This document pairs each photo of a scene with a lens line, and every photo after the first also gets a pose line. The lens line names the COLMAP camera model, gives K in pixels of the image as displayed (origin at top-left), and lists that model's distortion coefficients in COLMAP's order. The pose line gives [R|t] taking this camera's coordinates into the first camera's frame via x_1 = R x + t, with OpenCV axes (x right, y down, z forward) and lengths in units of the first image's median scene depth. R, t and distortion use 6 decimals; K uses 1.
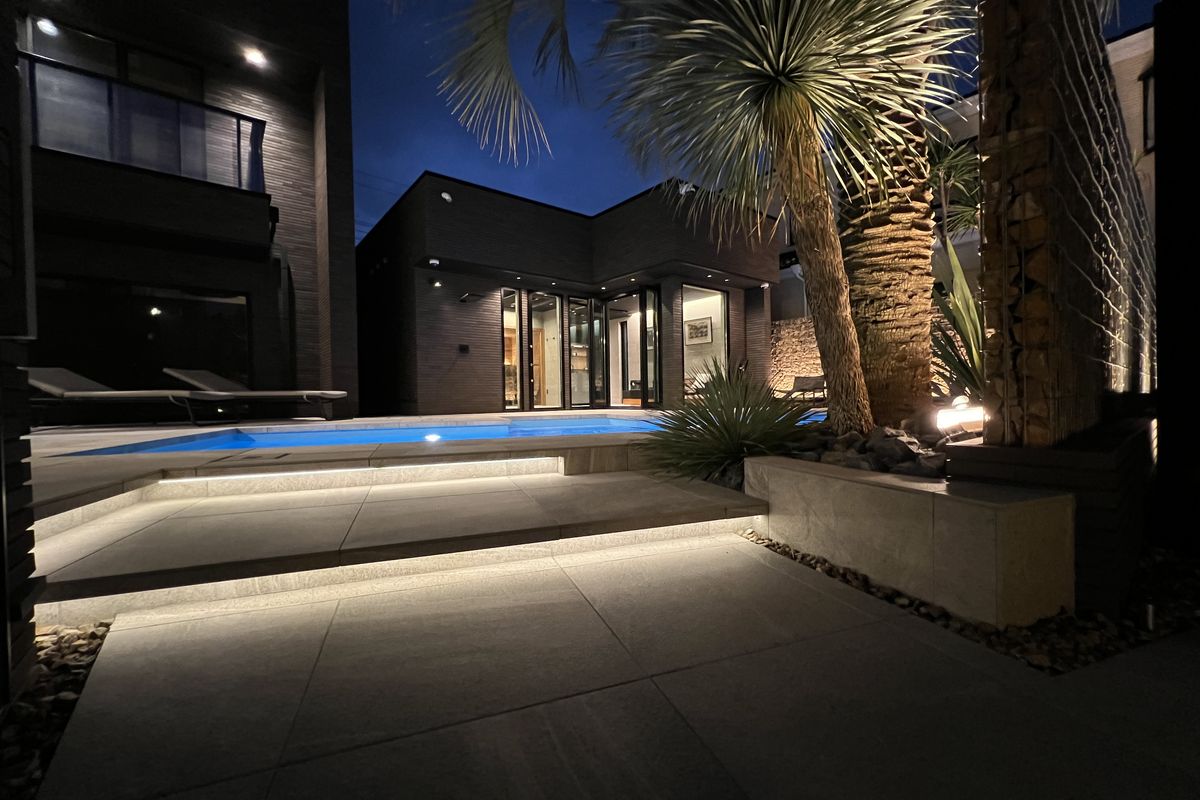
lens RADIAL K [[484.0, 0, 605.3], [0, 484.0, 403.0], [0, 0, 1]] dist [0.000139, 0.000254]
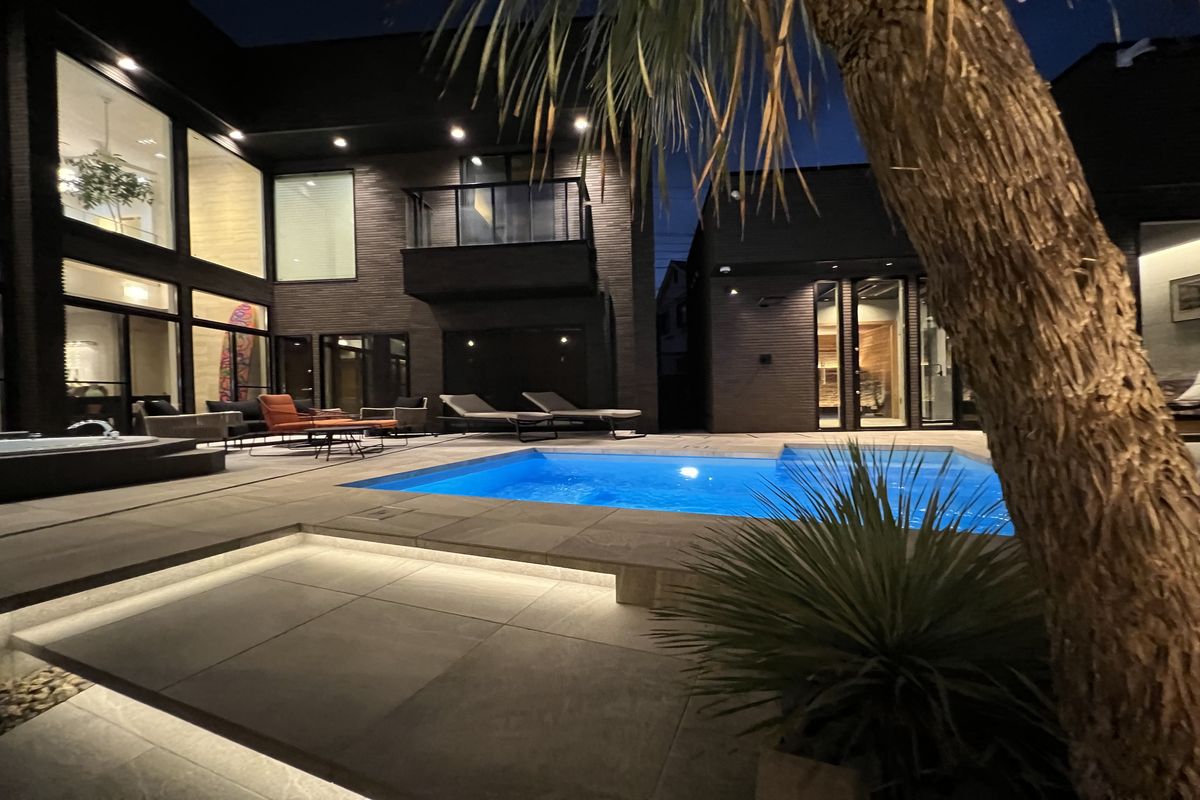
lens RADIAL K [[484.0, 0, 605.3], [0, 484.0, 403.0], [0, 0, 1]] dist [0.000139, 0.000254]
pose [[0.716924, 0.007401, -0.697113, 0.126944], [0.001871, 0.999920, 0.012540, -0.046865], [0.697149, -0.010294, 0.716852, 0.171350]]
